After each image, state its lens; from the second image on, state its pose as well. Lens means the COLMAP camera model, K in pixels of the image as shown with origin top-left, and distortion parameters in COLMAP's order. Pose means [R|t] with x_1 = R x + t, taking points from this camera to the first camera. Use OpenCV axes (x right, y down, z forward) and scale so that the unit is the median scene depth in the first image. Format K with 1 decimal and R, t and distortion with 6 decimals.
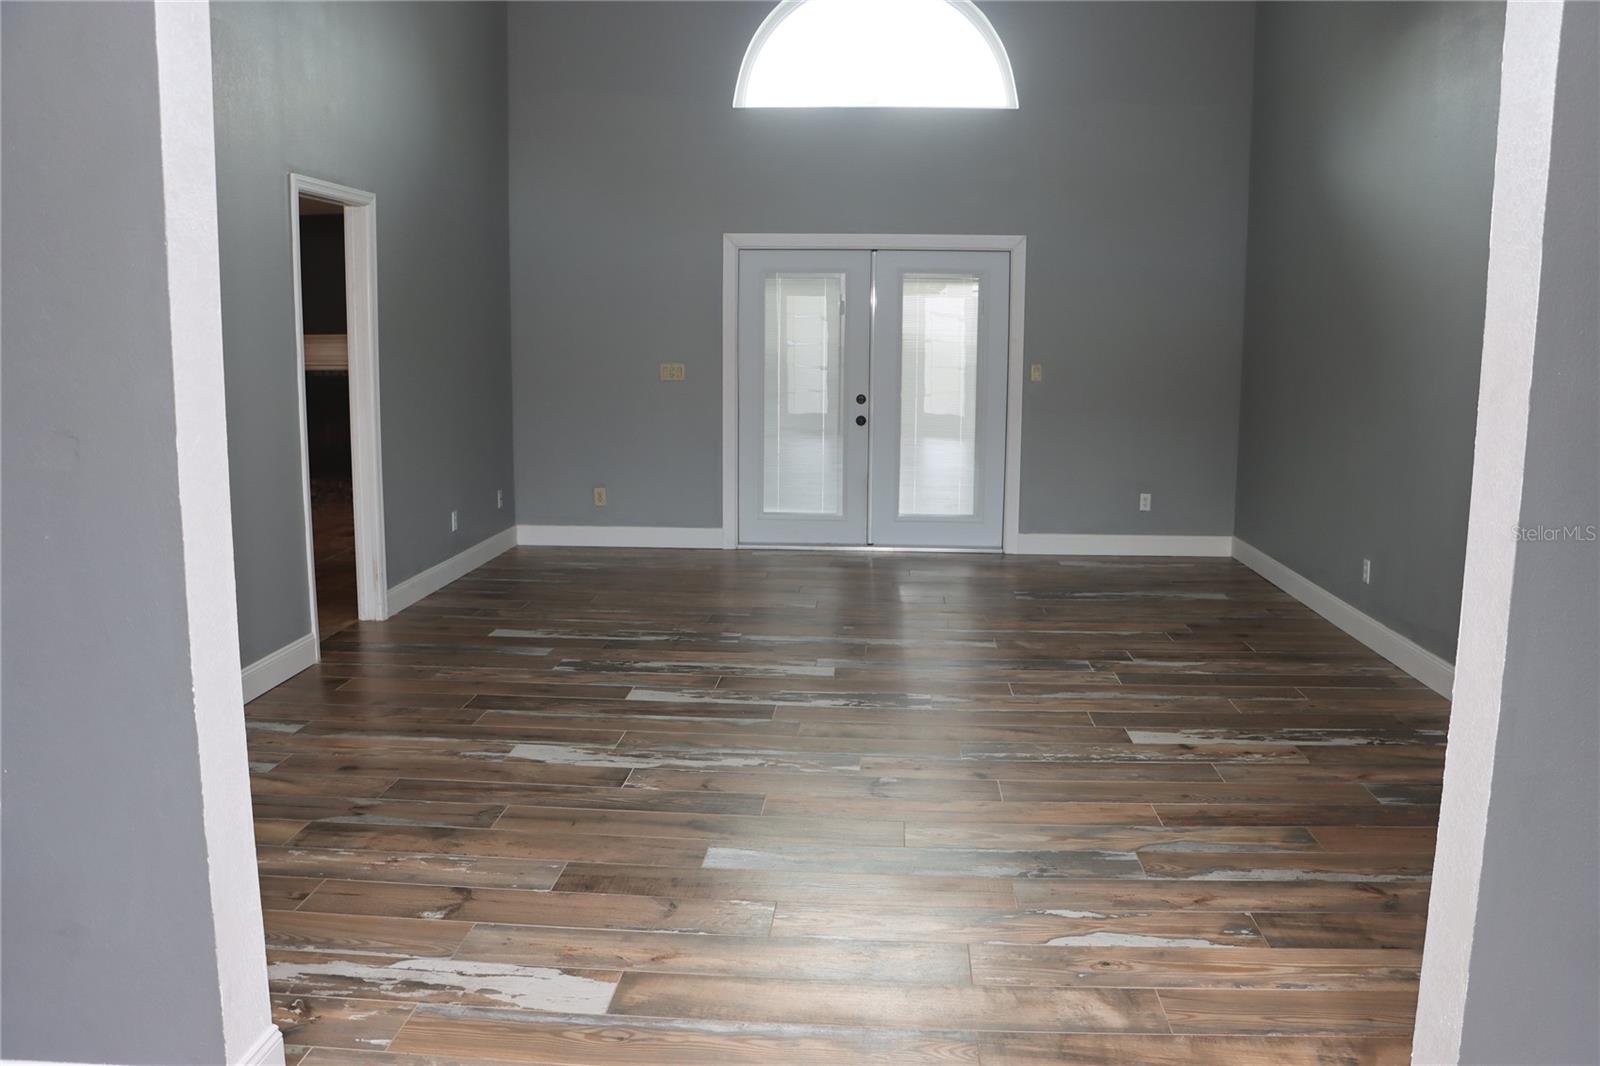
lens RADIAL K [[1315.7, 0, 801.2], [0, 1315.7, 532.5], [0, 0, 1]] dist [-0.174125, 0.142561]
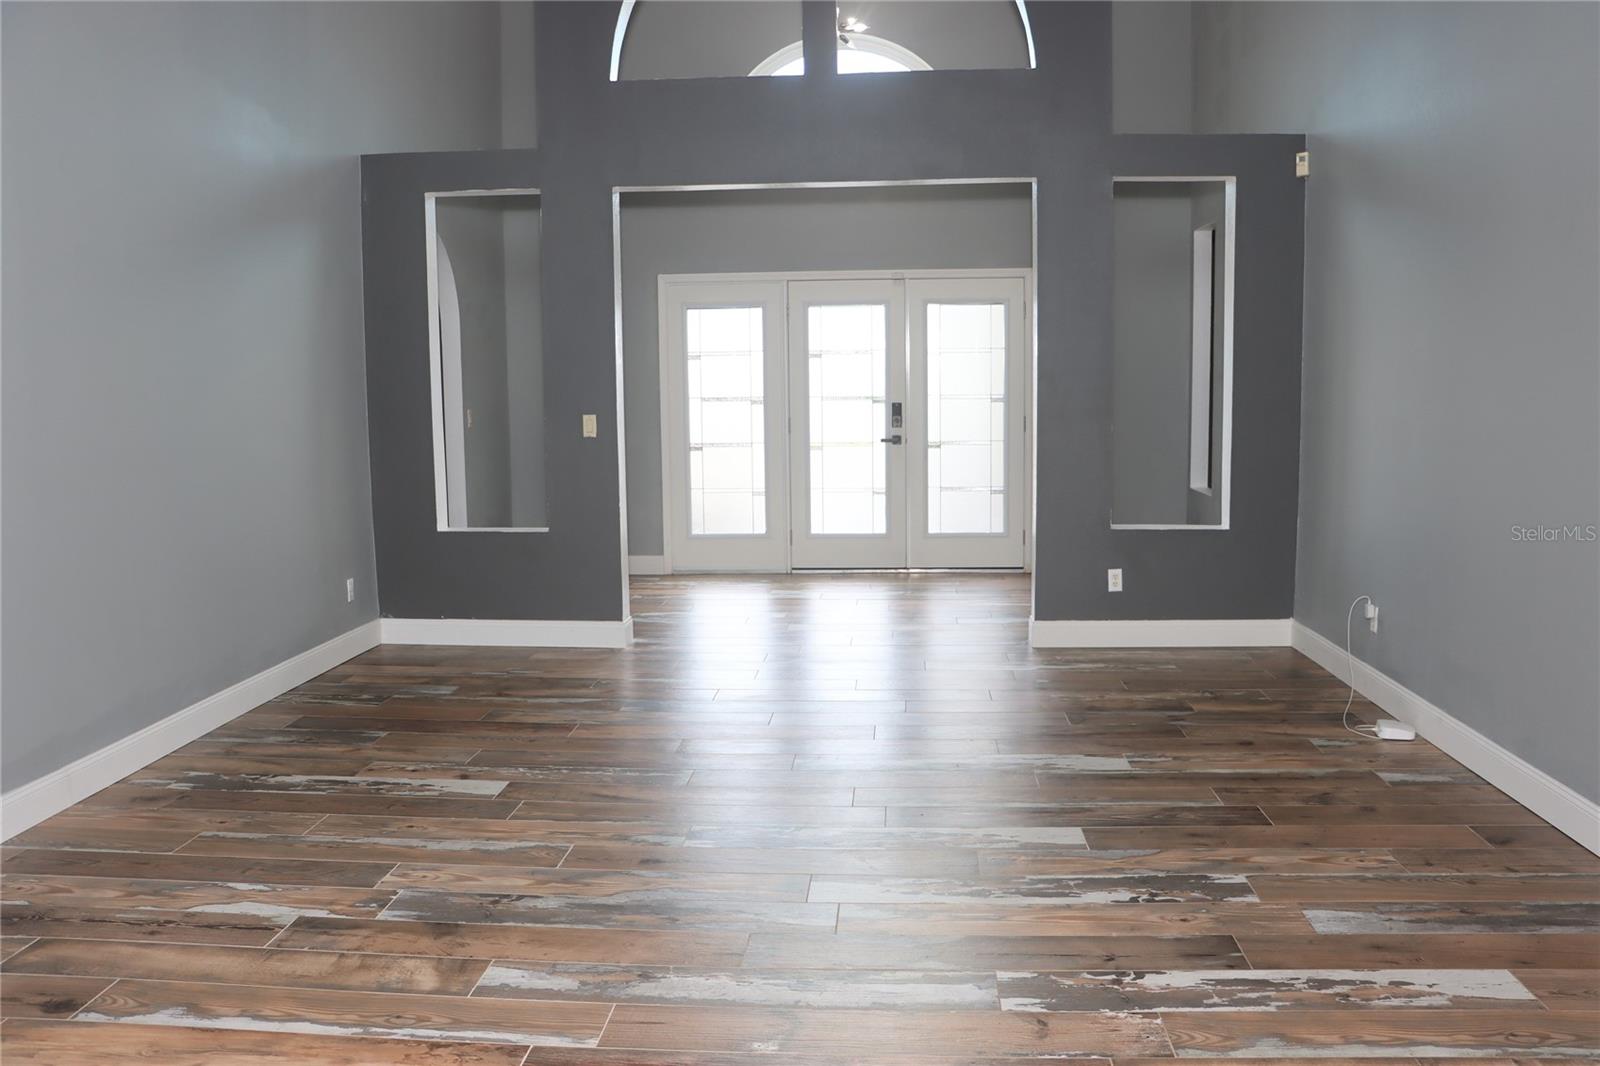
lens RADIAL K [[1315.7, 0, 809.2], [0, 1315.7, 529.9], [0, 0, 1]] dist [-0.174125, 0.142561]
pose [[-0.999991, 0.004155, 0.000899, 0.028767], [0.004245, 0.964630, 0.263573, -0.274143], [0.000228, 0.263575, -0.964639, 1.873738]]
